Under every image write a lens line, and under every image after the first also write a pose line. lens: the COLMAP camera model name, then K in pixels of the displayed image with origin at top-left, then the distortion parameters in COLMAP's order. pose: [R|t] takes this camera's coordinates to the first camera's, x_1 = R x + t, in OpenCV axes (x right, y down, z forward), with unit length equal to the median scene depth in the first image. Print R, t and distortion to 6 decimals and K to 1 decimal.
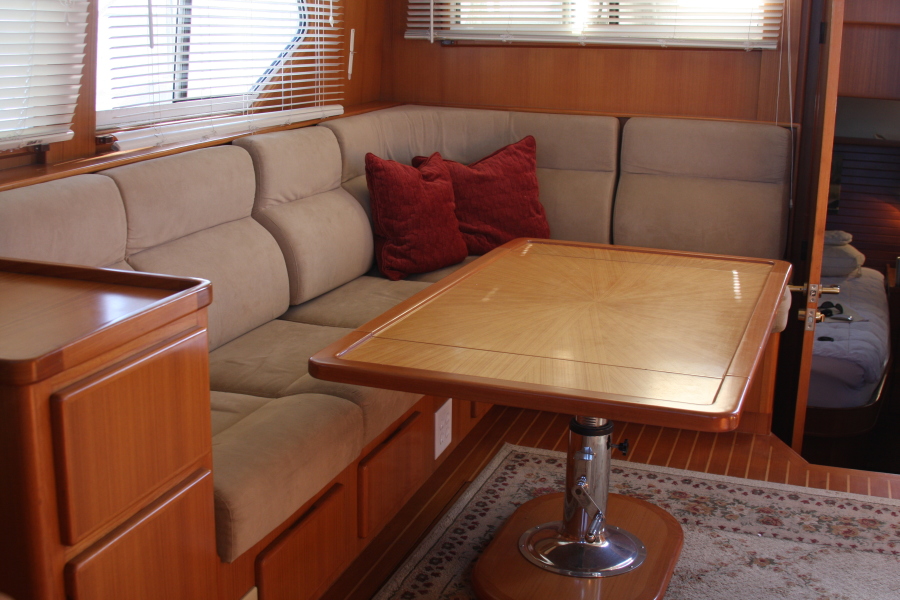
lens RADIAL K [[1168.7, 0, 449.7], [0, 1168.7, 300.8], [0, 0, 1]] dist [-0.129897, 0.000000]
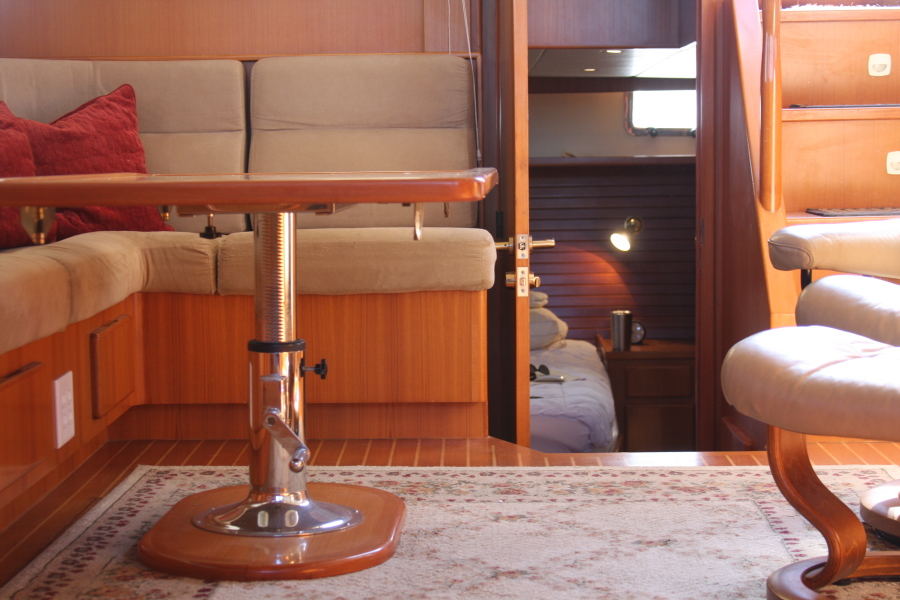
lens RADIAL K [[1821.1, 0, 449.9], [0, 1821.1, 299.8], [0, 0, 1]] dist [-0.028703, 0.000000]
pose [[0.953202, -0.057934, 0.296732, -0.092899], [0.105497, 0.983514, -0.146869, 0.199305], [-0.283331, 0.171300, 0.943599, -0.126671]]
